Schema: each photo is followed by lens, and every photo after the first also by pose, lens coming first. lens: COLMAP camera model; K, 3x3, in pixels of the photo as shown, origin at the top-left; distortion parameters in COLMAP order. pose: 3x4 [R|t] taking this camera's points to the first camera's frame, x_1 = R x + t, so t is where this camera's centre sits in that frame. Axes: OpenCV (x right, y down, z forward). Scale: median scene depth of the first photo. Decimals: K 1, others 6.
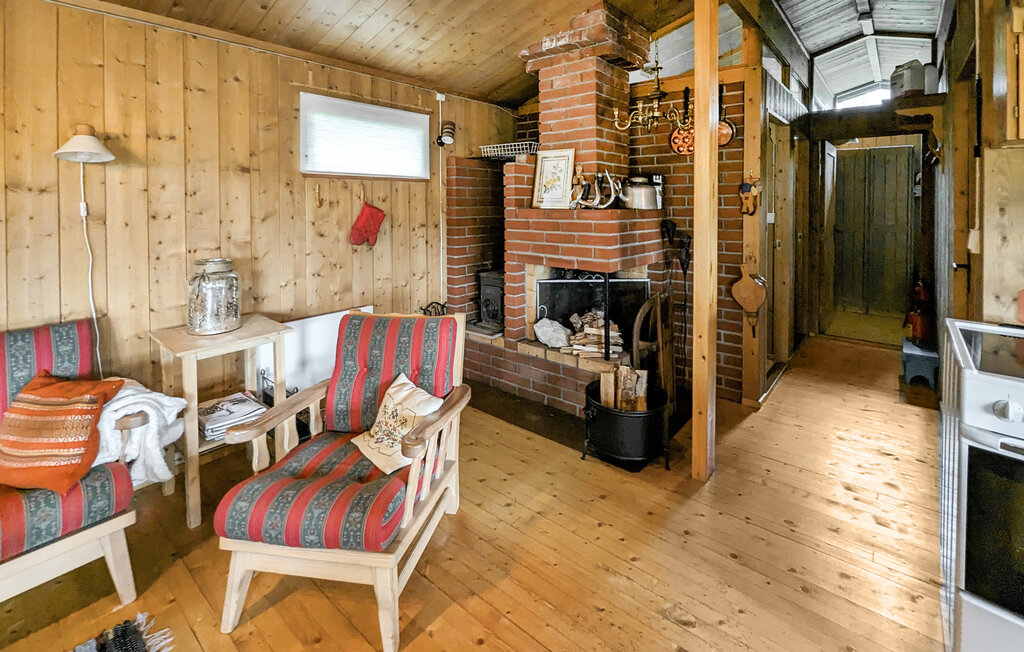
lens RADIAL K [[447.2, 0, 541.5], [0, 447.2, 203.6], [0, 0, 1]] dist [-0.009575, -0.000367]
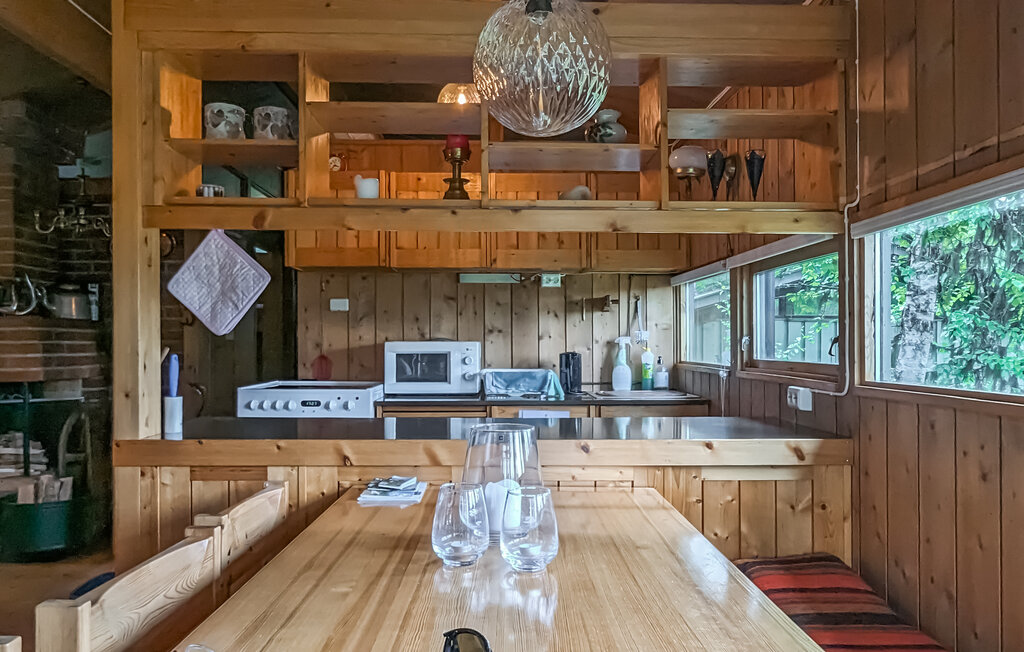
lens RADIAL K [[768.1, 0, 516.0], [0, 768.1, 343.3], [0, 0, 1]] dist [-0.003537, -0.001319]
pose [[0.772230, 0.002147, 0.635340, -0.077621], [0.002986, 0.999971, -0.007009, 0.079247], [-0.635336, 0.007310, 0.772201, -0.842283]]
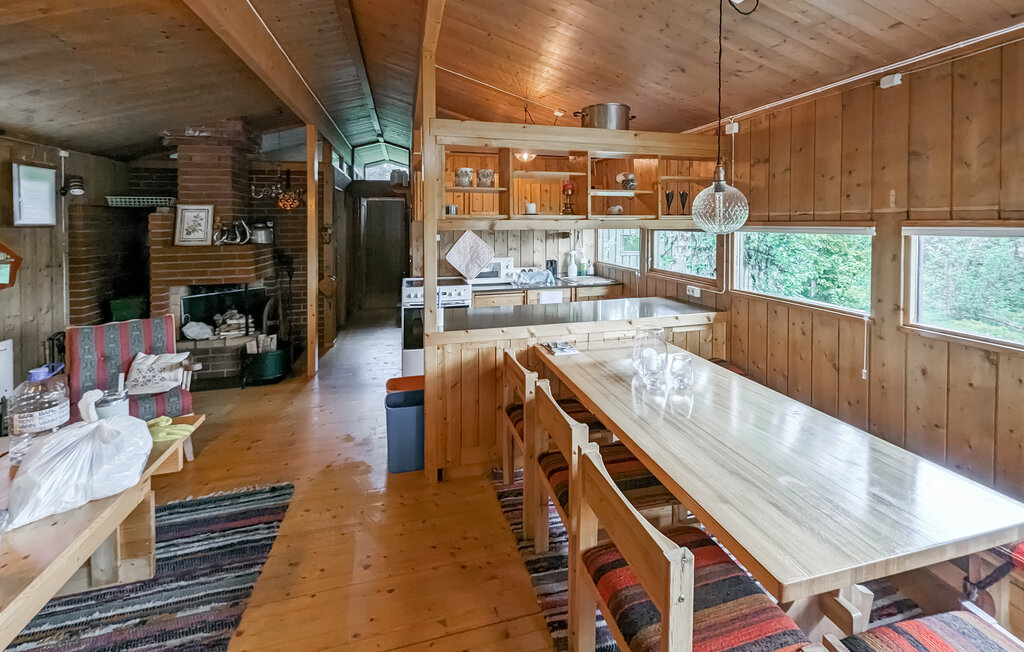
lens RADIAL K [[420.6, 0, 512.0], [0, 420.6, 225.9], [0, 0, 1]] dist [0.003522, 0.000145]
pose [[0.601685, -0.011879, 0.798645, -0.469541], [0.012160, 0.999910, 0.005711, -0.050364], [-0.798641, 0.006275, 0.601775, -0.671610]]
